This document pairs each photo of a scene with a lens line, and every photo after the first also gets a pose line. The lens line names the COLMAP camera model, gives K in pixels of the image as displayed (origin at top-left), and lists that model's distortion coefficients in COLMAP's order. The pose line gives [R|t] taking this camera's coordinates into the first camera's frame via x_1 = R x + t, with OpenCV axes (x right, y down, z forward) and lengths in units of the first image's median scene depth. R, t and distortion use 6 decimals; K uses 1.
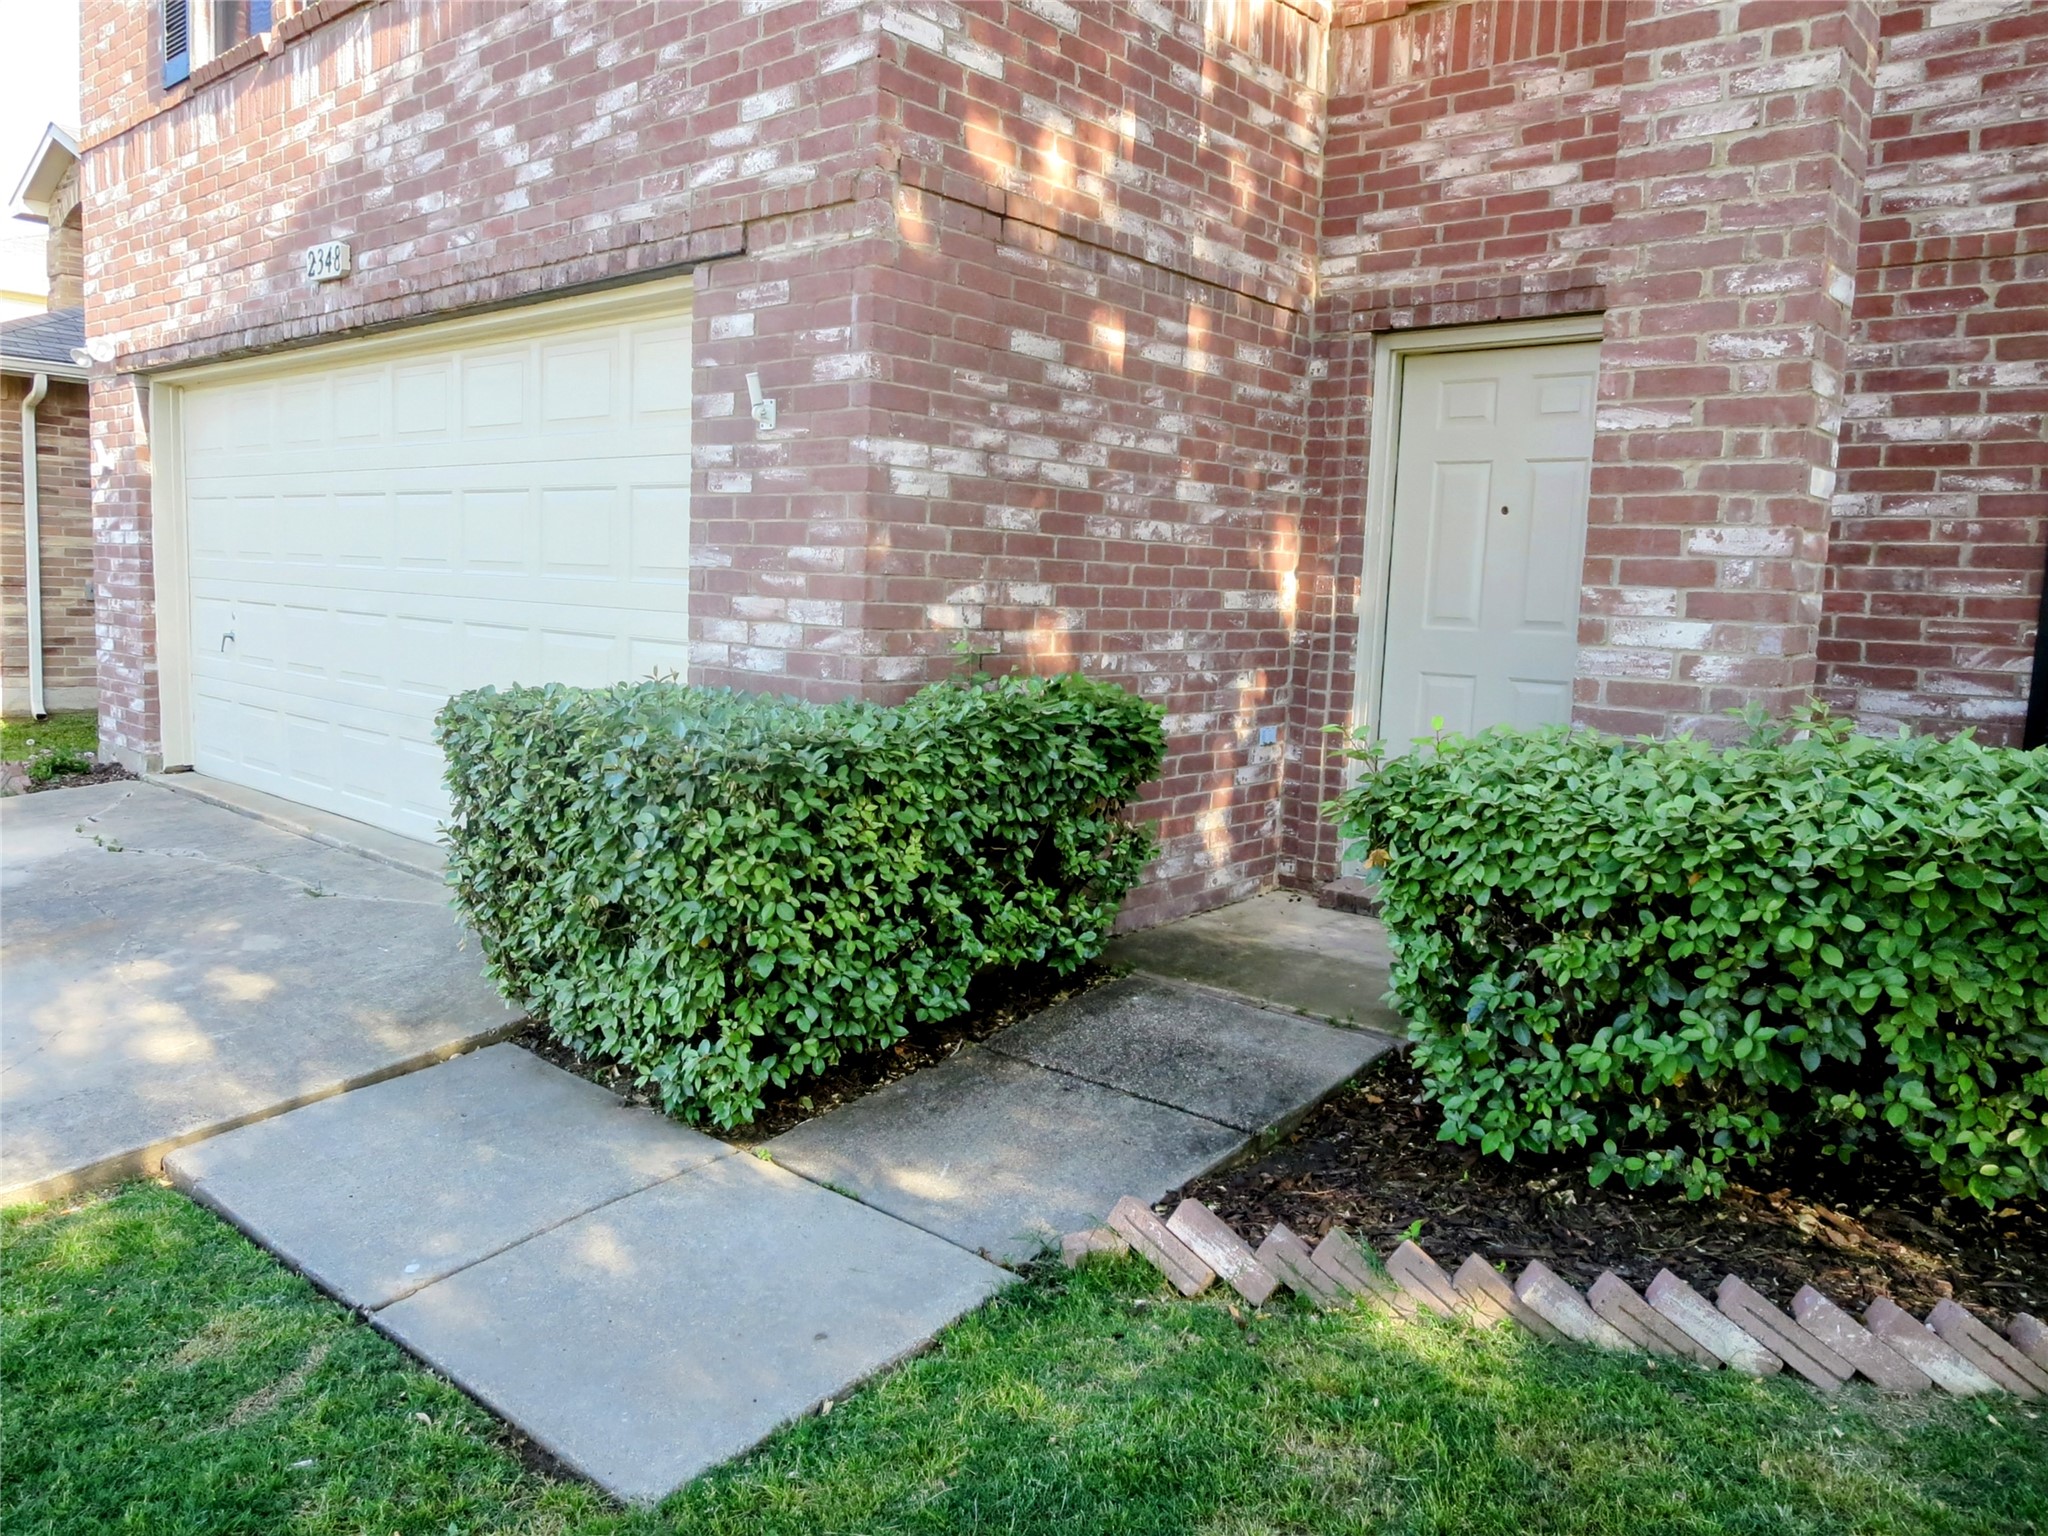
lens RADIAL K [[1454.9, 0, 1017.7], [0, 1454.9, 775.2], [0, 0, 1]] dist [-0.031312, 0.010833]
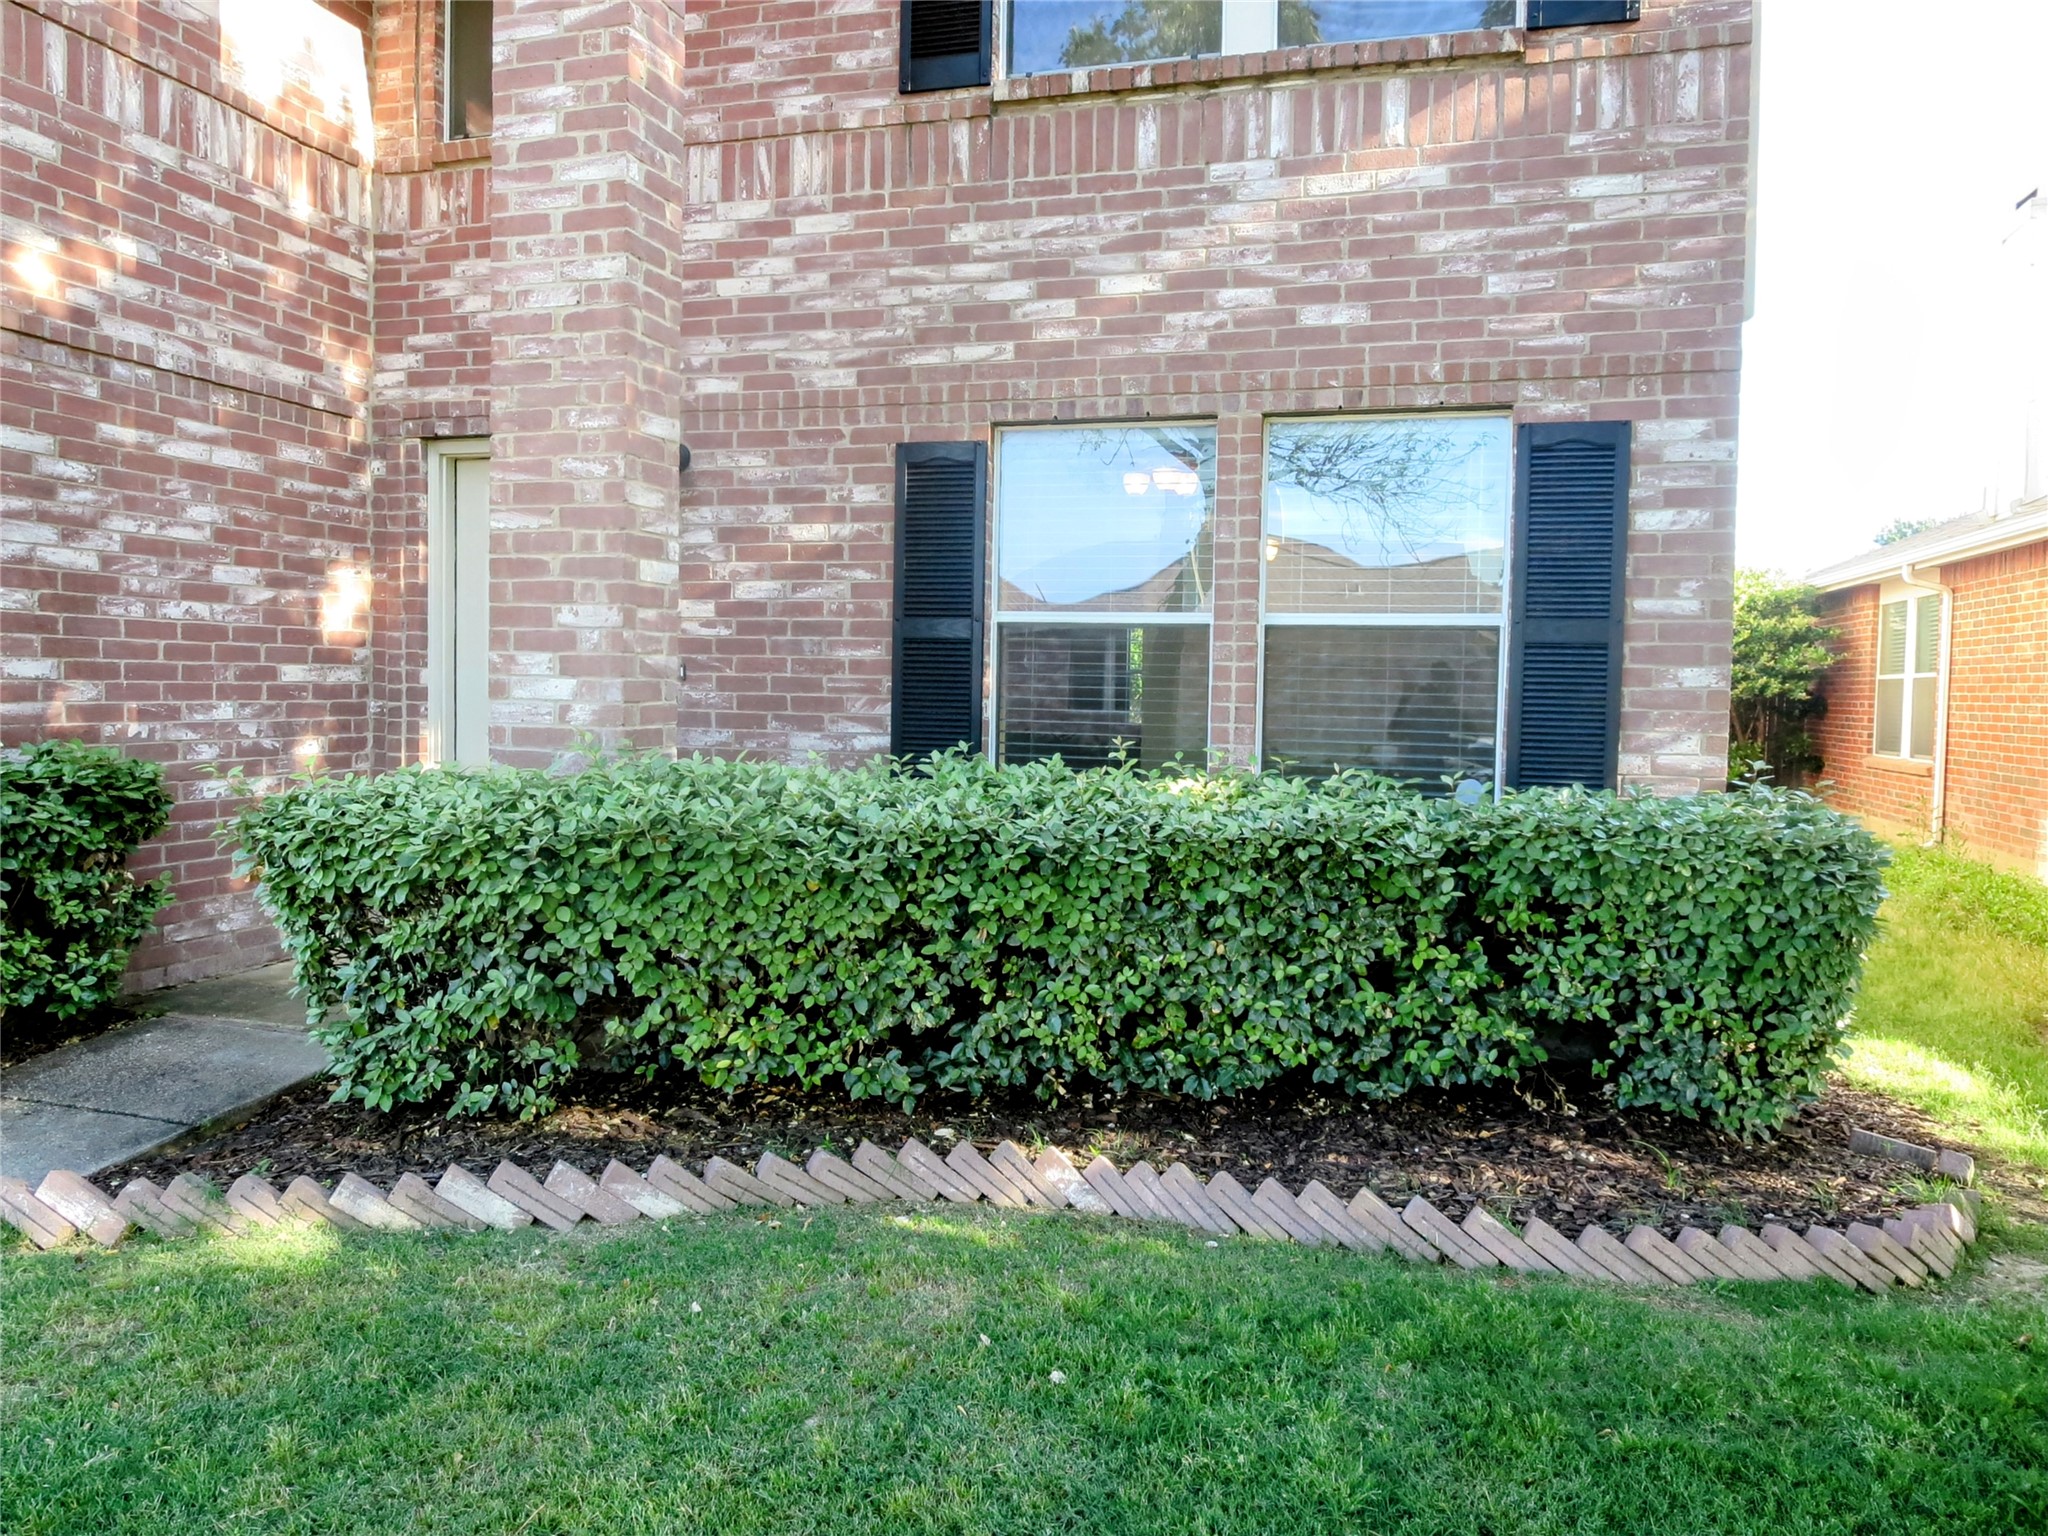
lens RADIAL K [[1454.9, 0, 1017.7], [0, 1454.9, 775.2], [0, 0, 1]] dist [-0.031312, 0.010833]
pose [[0.910113, -0.041562, 0.412271, 0.248206], [0.065771, 0.996833, -0.044699, 0.052821], [-0.409108, 0.067797, 0.909964, -0.273957]]
